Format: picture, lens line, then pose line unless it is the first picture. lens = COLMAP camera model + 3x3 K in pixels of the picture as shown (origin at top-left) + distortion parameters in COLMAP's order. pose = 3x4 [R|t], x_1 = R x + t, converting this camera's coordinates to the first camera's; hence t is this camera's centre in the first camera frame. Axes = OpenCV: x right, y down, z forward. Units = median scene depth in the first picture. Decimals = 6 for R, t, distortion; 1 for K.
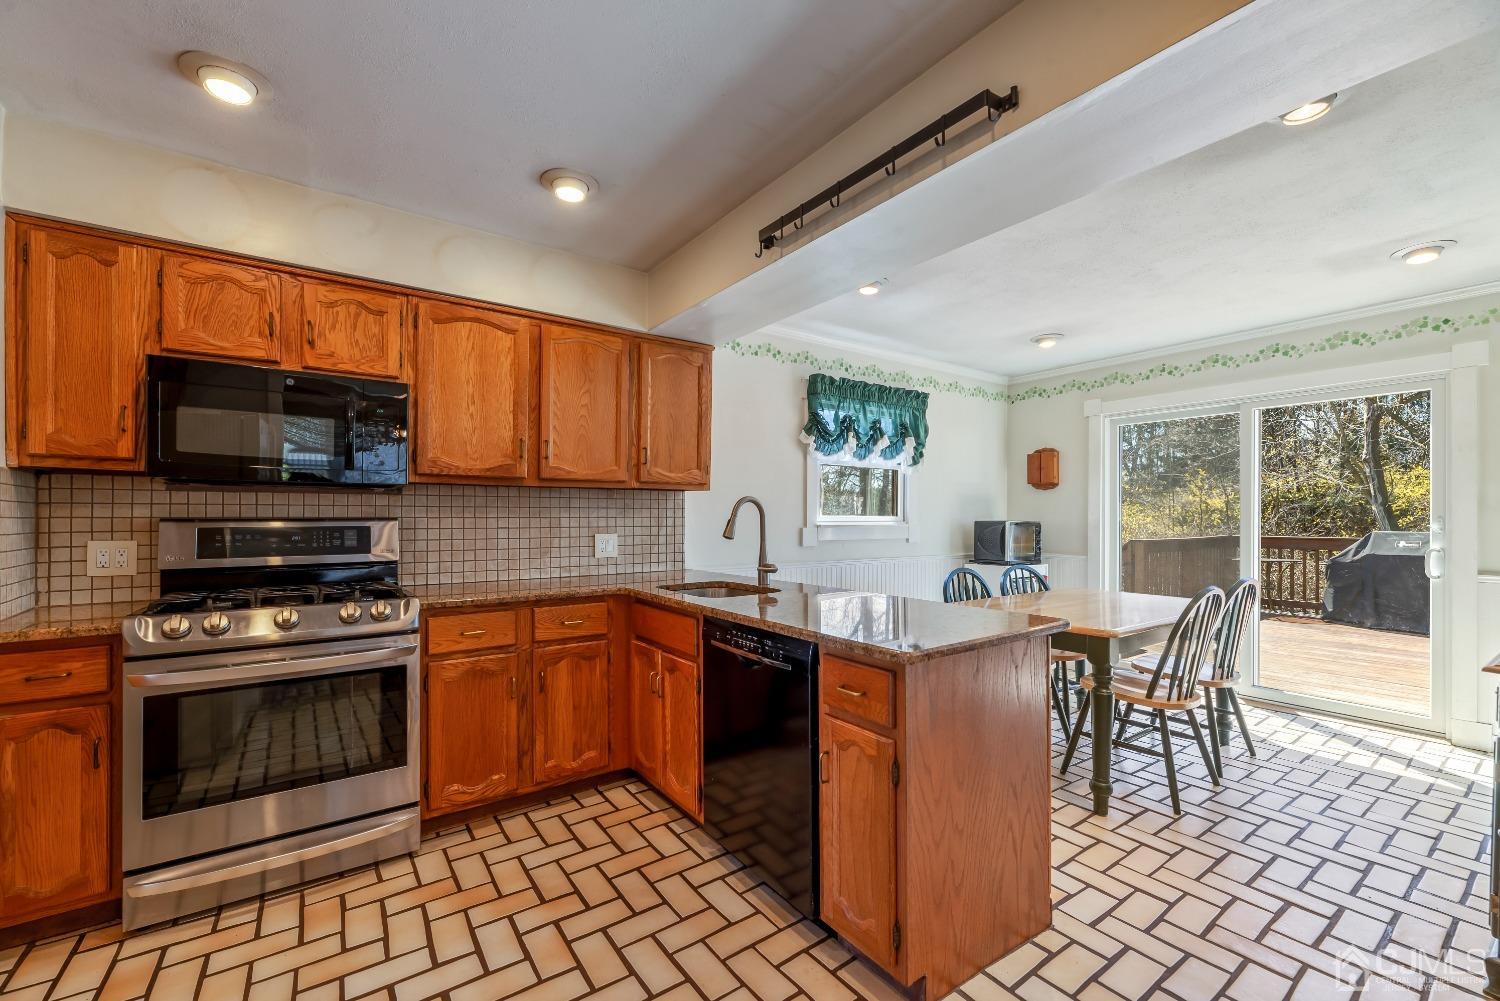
lens RADIAL K [[615.3, 0, 742.2], [0, 615.3, 502.8], [0, 0, 1]] dist [-0.001371, 0.000175]
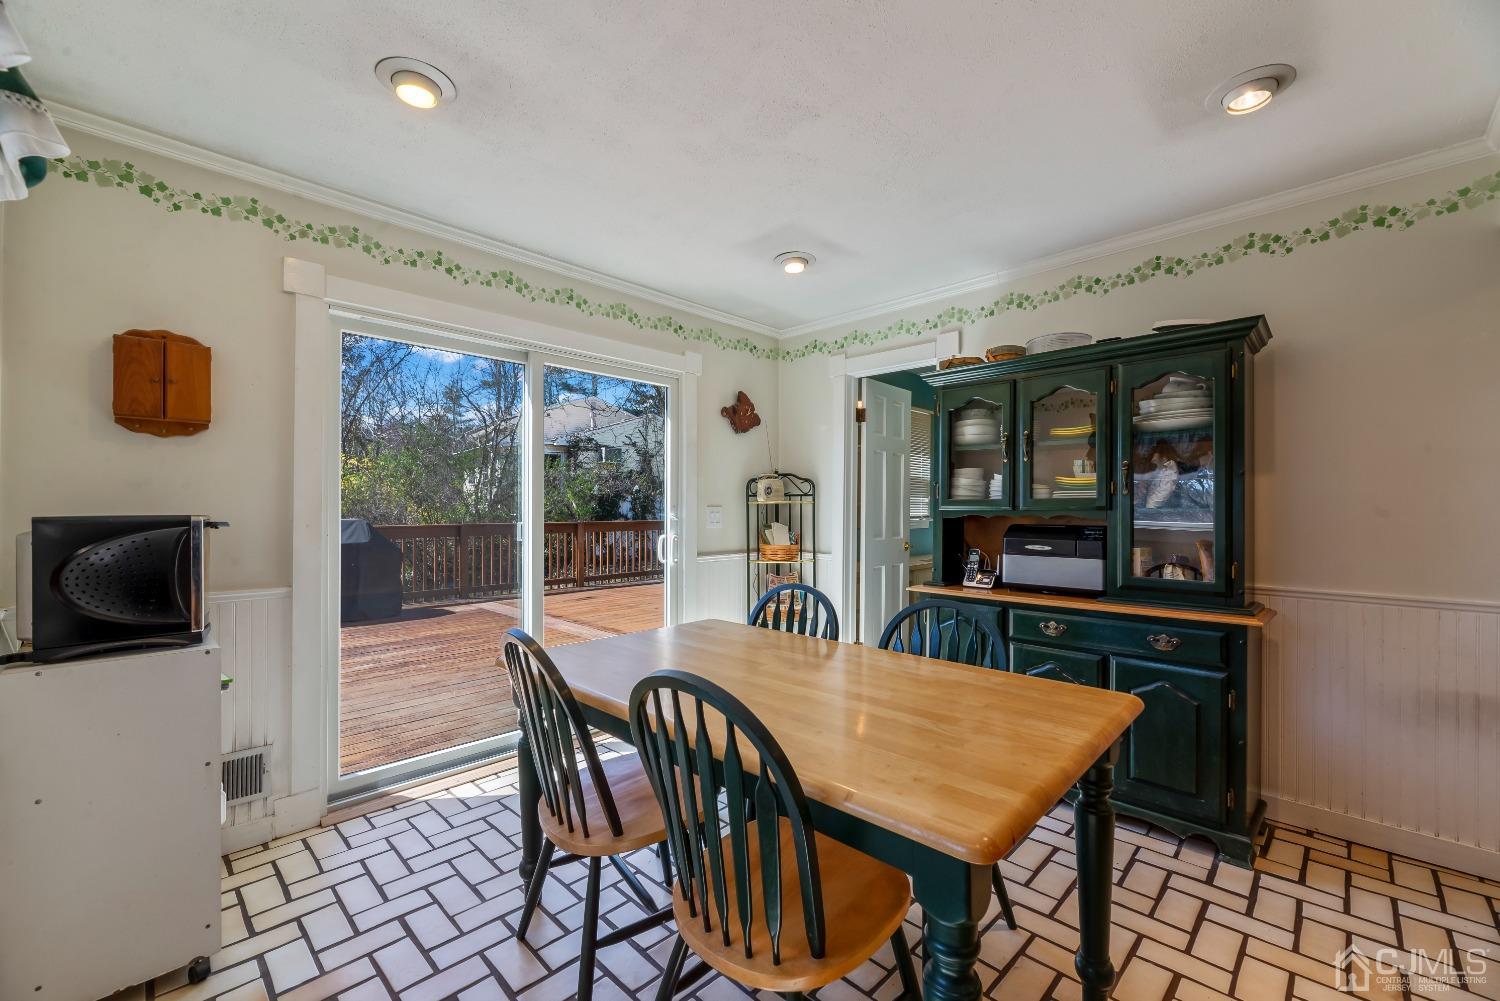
lens RADIAL K [[615.3, 0, 742.2], [0, 615.3, 502.8], [0, 0, 1]] dist [-0.001371, 0.000175]
pose [[-0.172520, 0.006436, 0.984985, 0.046437], [-0.026026, 0.999600, -0.011090, 0.023444], [-0.984662, -0.027548, -0.172284, 0.982202]]
